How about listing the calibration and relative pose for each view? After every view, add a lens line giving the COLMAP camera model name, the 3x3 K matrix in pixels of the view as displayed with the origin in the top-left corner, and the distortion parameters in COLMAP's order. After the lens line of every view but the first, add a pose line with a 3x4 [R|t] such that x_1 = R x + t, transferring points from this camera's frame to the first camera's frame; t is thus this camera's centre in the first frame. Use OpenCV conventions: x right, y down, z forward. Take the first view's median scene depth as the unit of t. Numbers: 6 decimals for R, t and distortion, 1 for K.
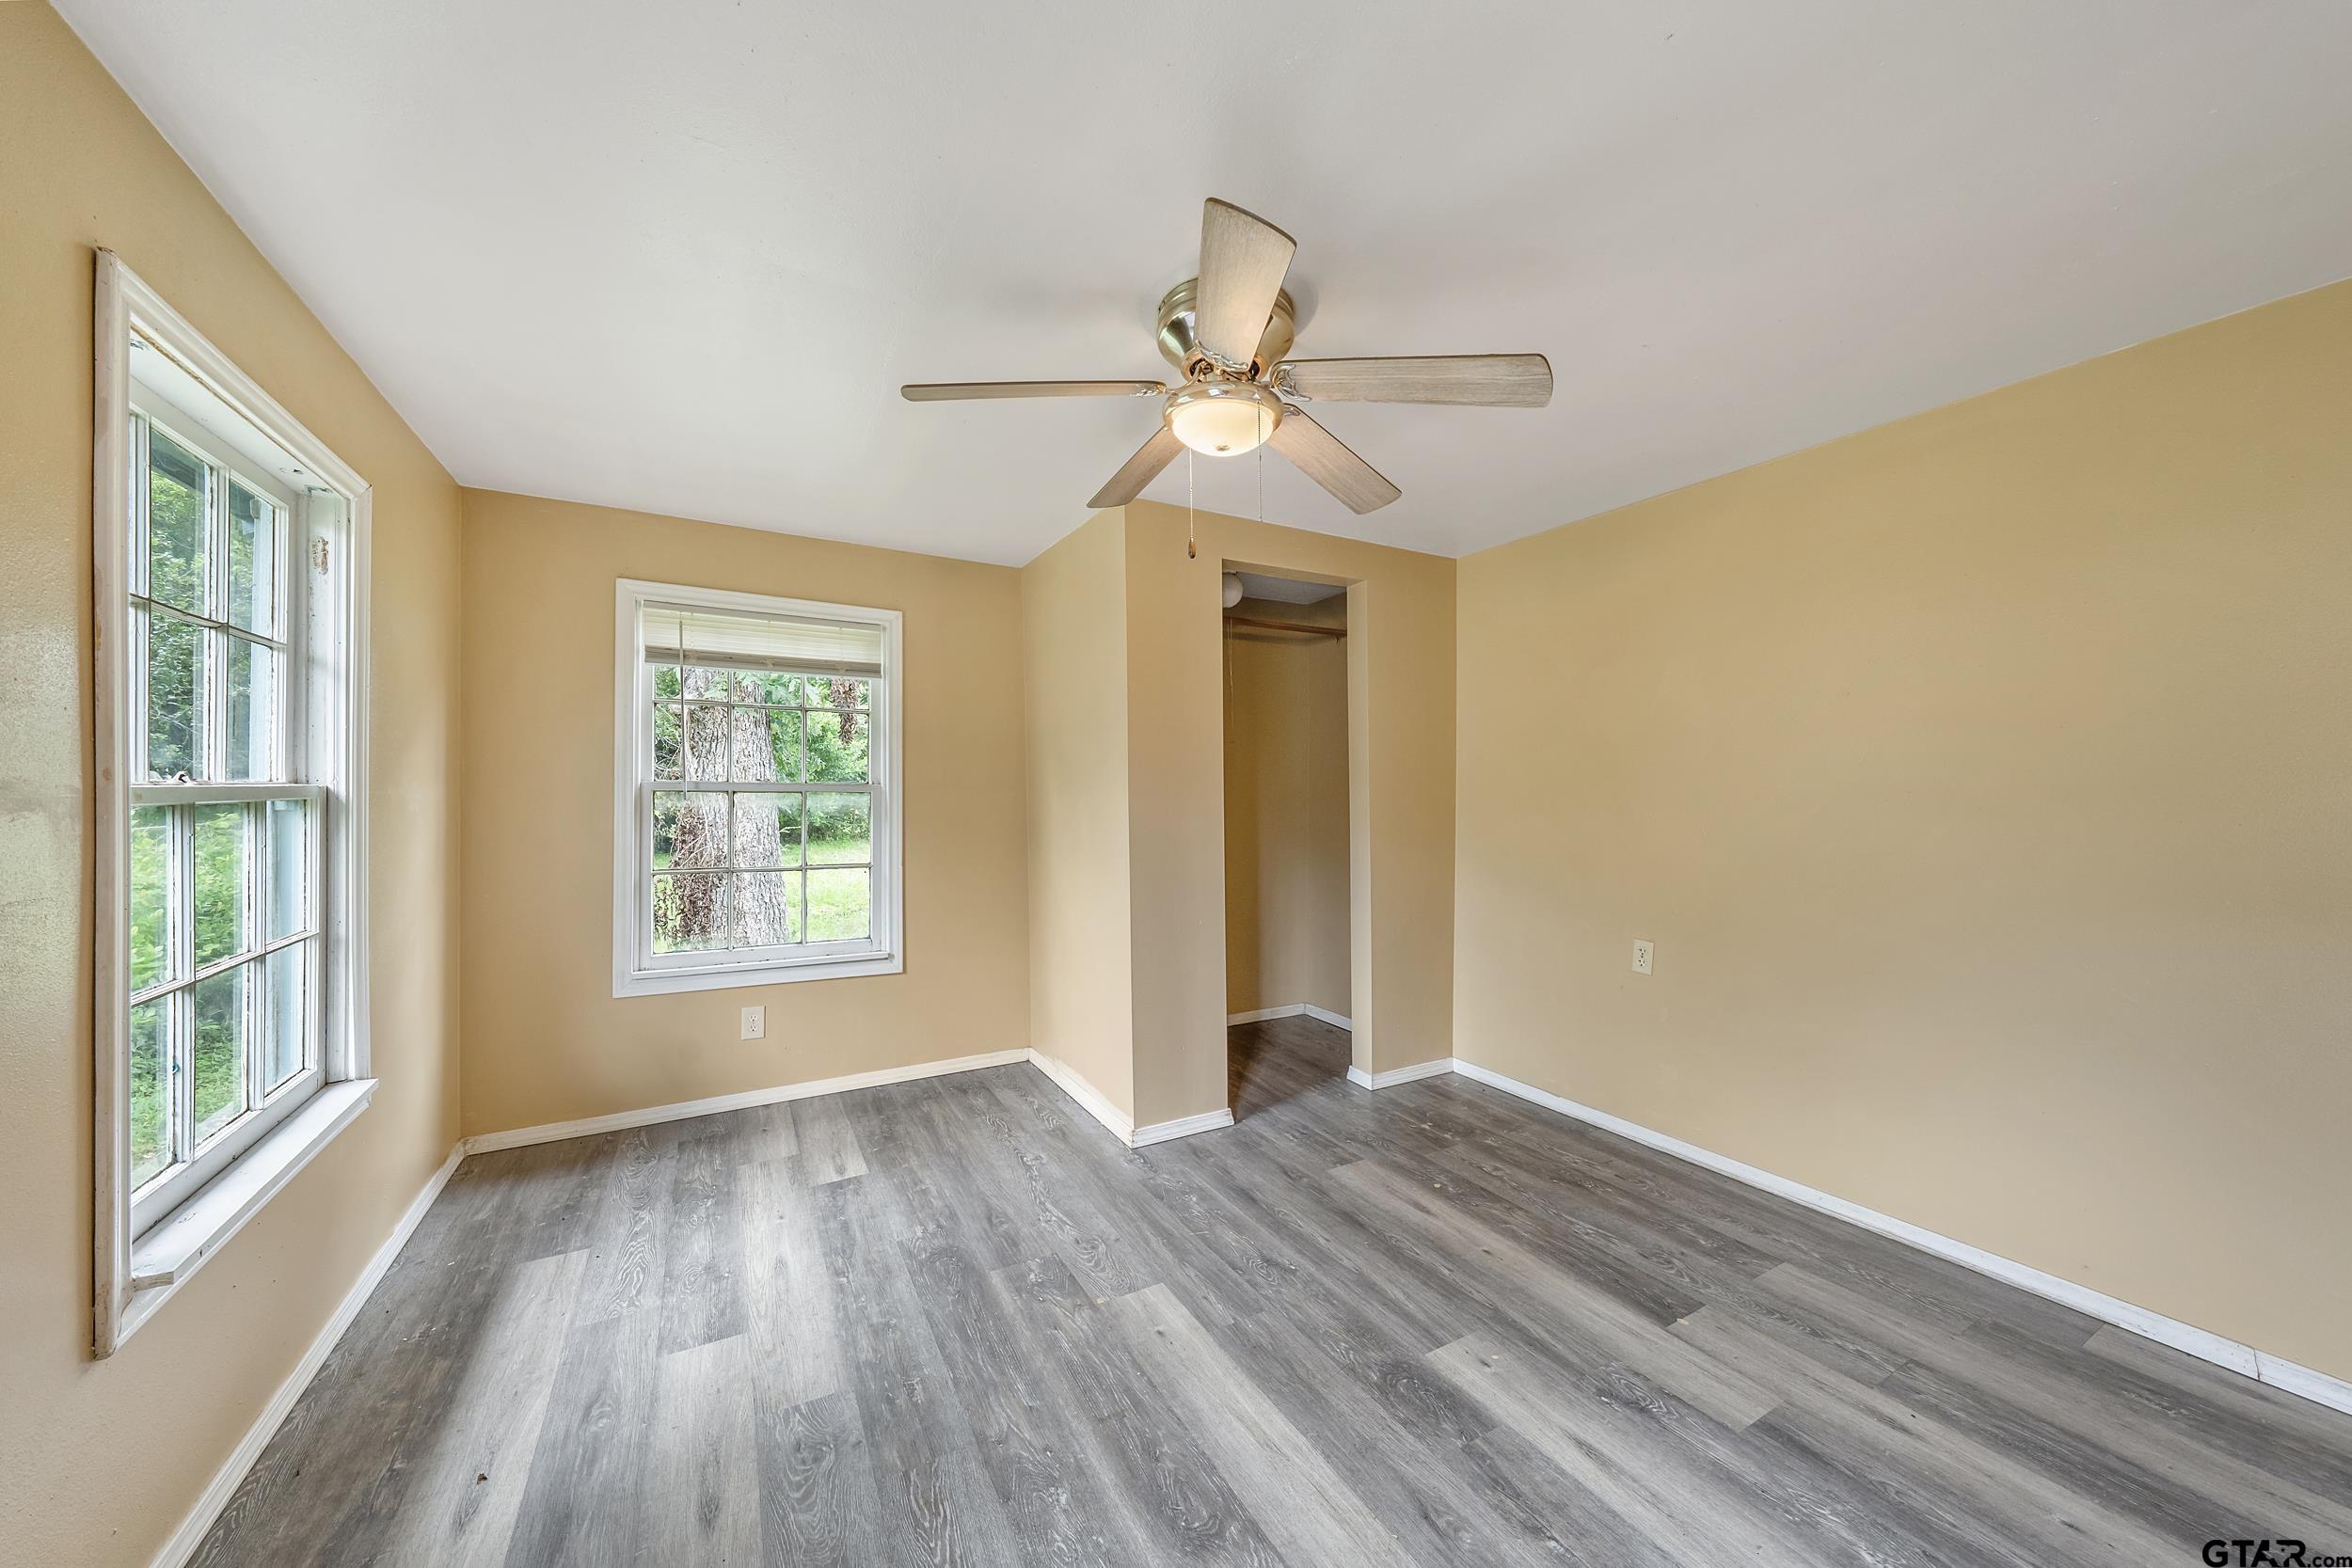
lens RADIAL K [[806.0, 0, 1176.0], [0, 806.0, 784.0], [0, 0, 1]] dist [-0.001318, -0.000241]
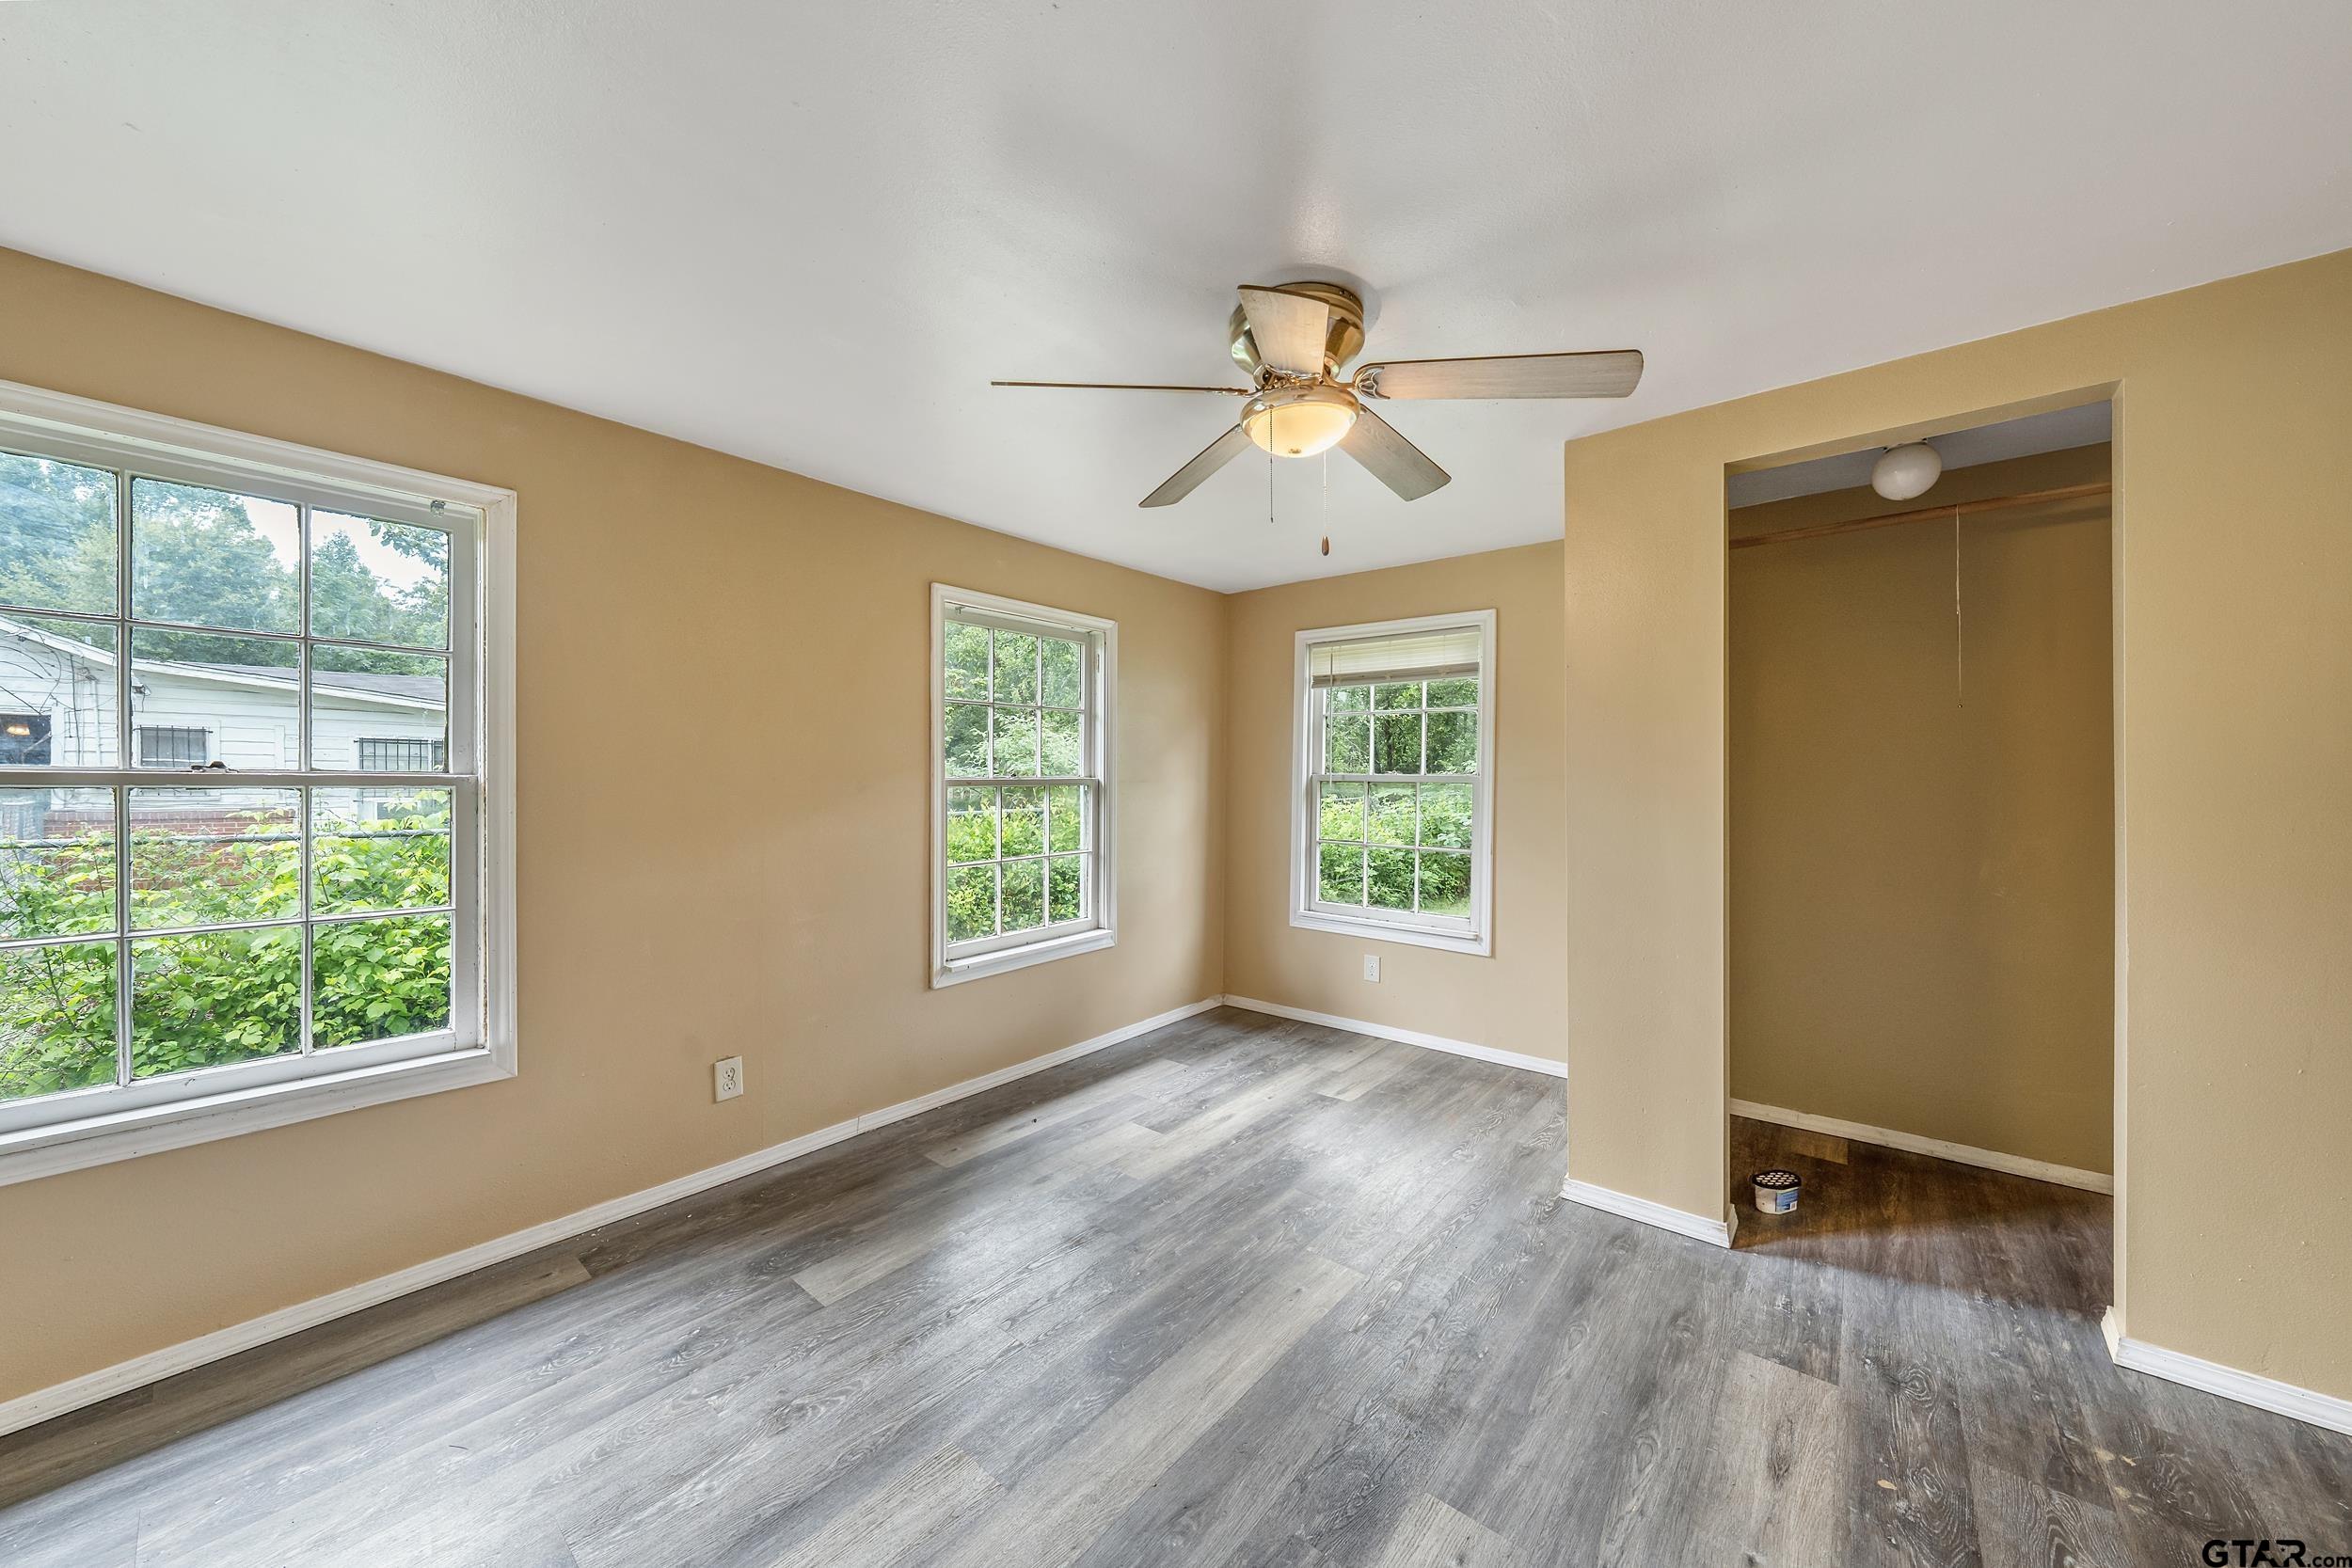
lens RADIAL K [[806.0, 0, 1176.0], [0, 806.0, 784.0], [0, 0, 1]] dist [-0.001318, -0.000241]
pose [[0.374560, 0.006510, -0.927180, 0.632277], [0.005291, 0.999944, 0.009158, -0.001682], [0.927188, -0.008336, 0.374504, 0.316636]]
